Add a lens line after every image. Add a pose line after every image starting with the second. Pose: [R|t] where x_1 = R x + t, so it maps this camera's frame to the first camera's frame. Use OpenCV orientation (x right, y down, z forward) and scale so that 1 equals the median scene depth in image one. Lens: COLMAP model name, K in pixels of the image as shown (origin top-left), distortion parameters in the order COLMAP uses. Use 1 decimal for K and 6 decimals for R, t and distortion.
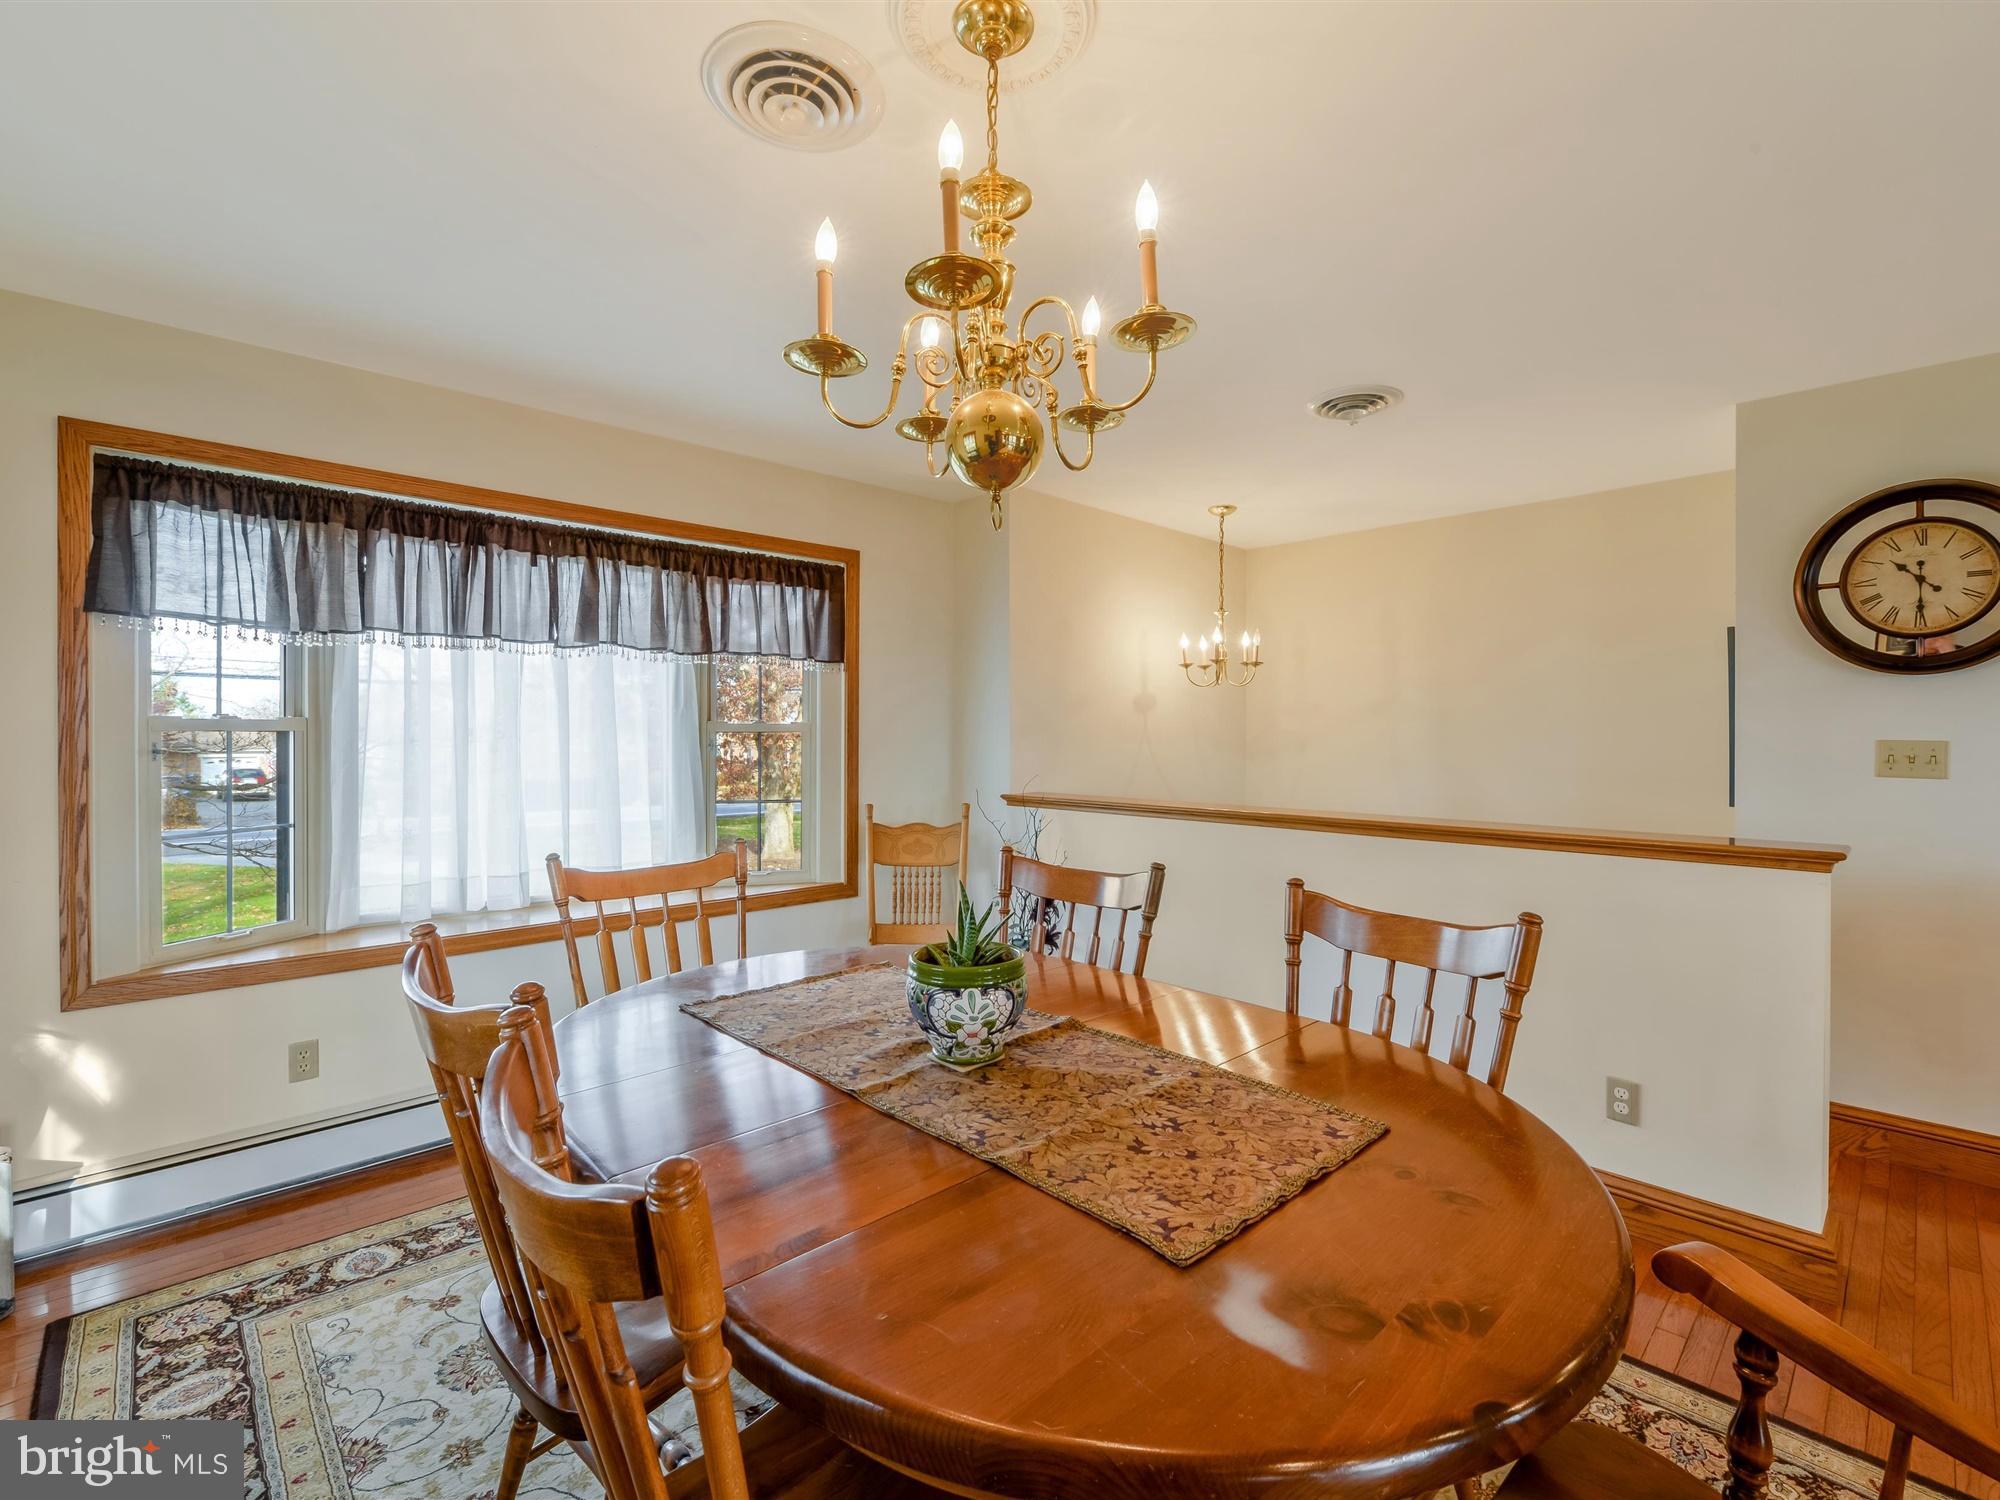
lens RADIAL K [[882.9, 0, 1018.3], [0, 882.9, 737.8], [0, 0, 1]] dist [-0.004361, -0.001367]
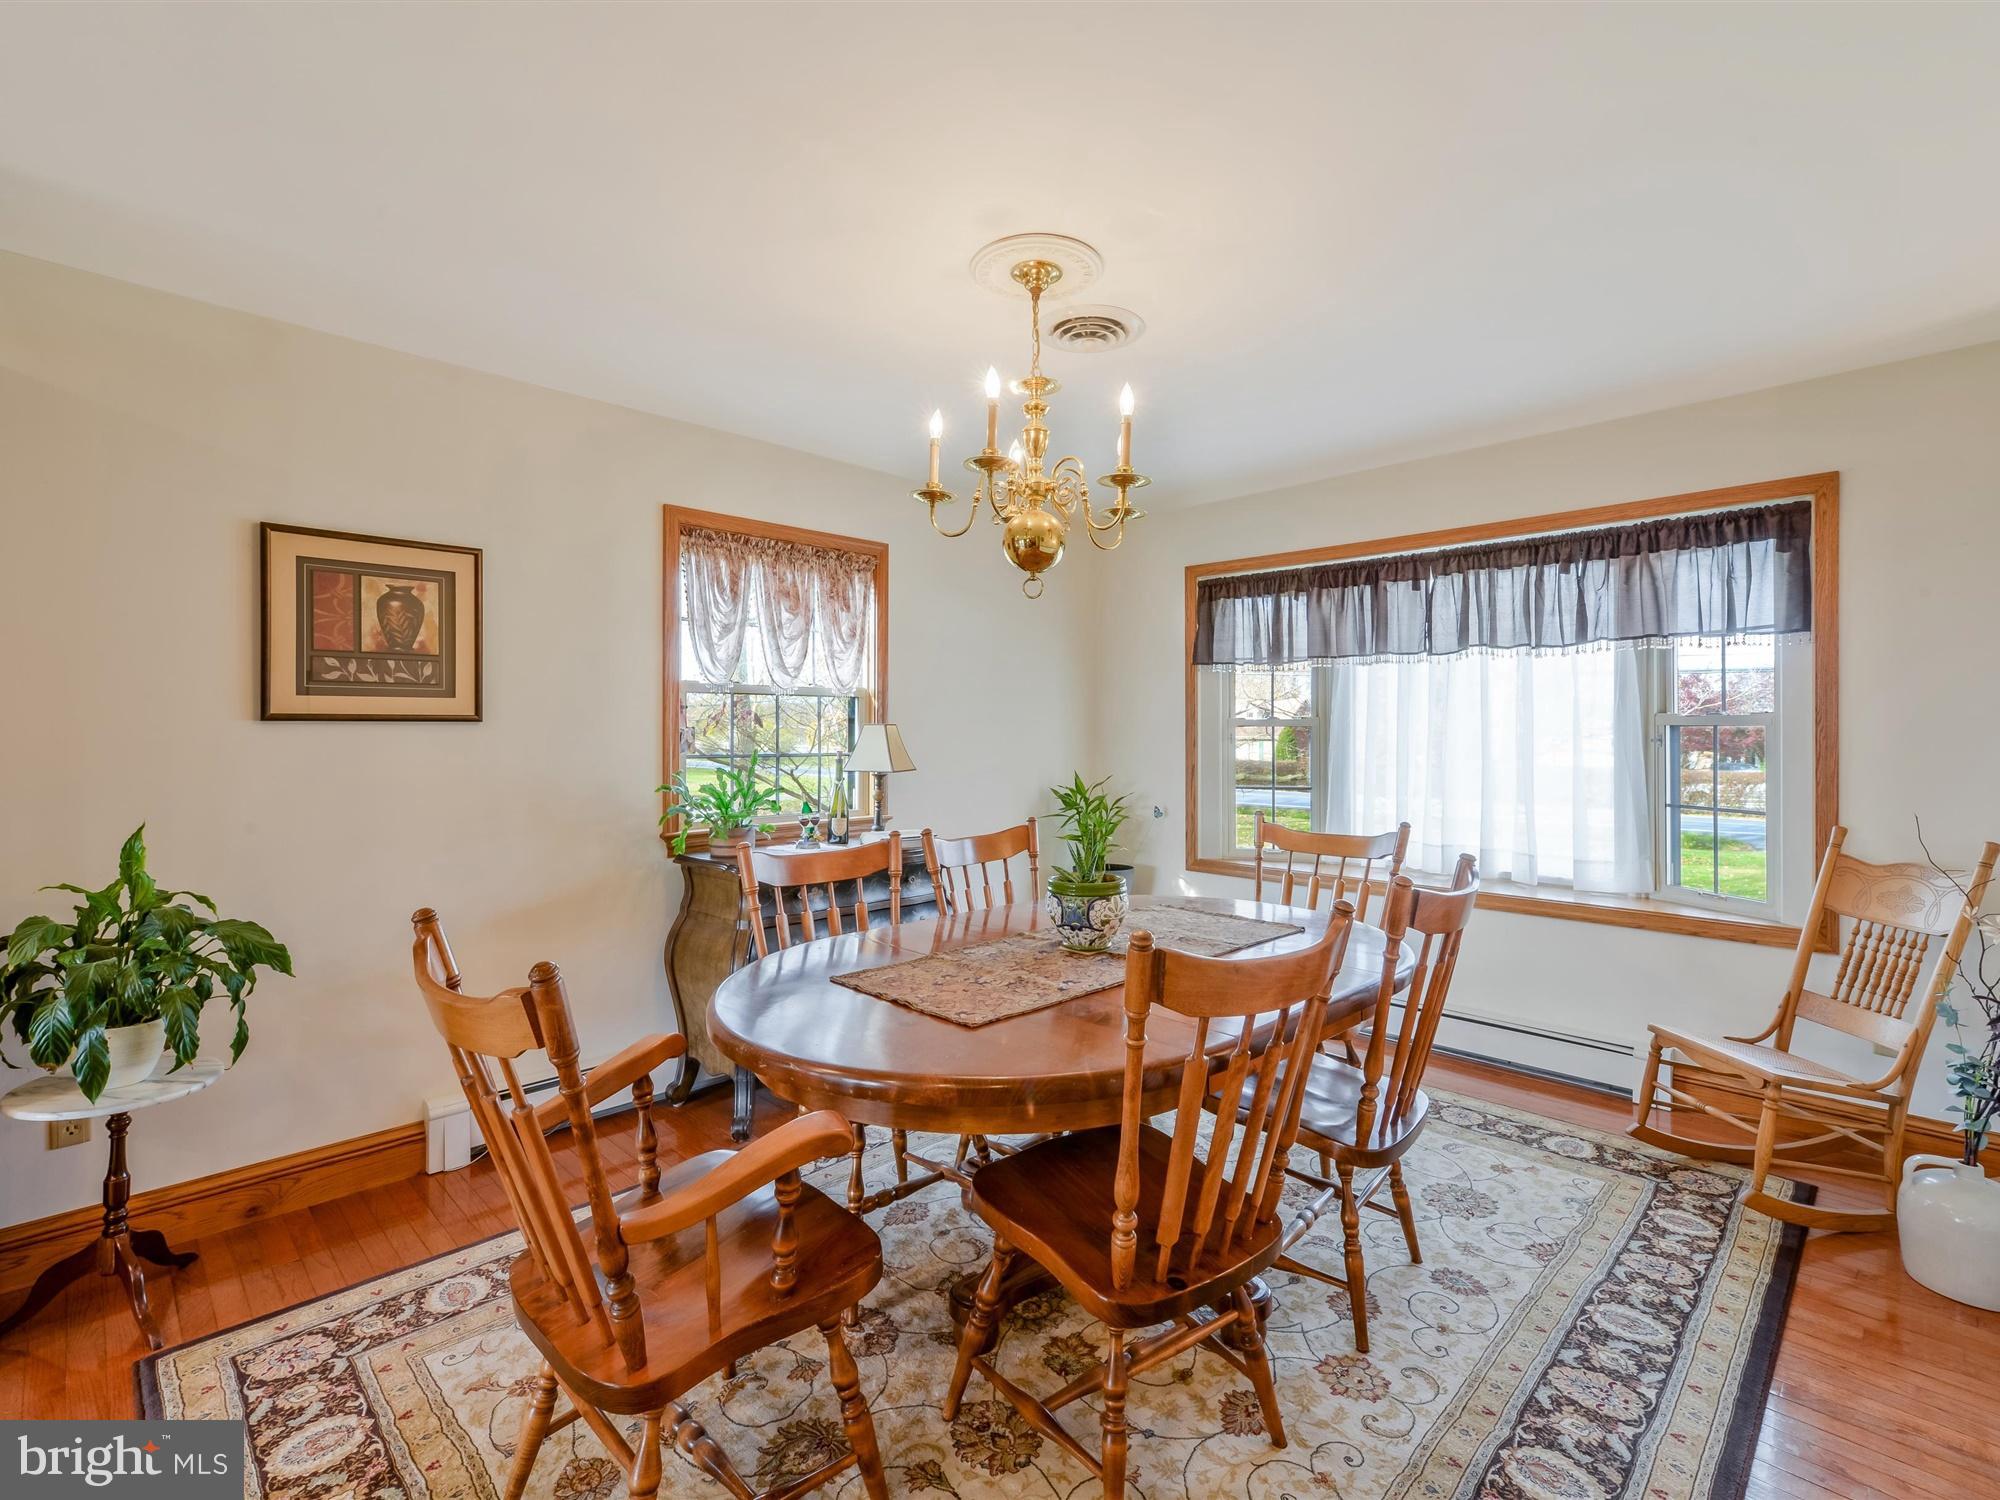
lens RADIAL K [[910.5, 0, 1005.6], [0, 910.5, 739.1], [0, 0, 1]] dist [-0.002075, -0.000510]
pose [[0.024822, 0.008603, -0.999655, 0.662654], [-0.006261, 0.999945, 0.008450, 0.003416], [0.999672, 0.006049, 0.024874, 0.384117]]
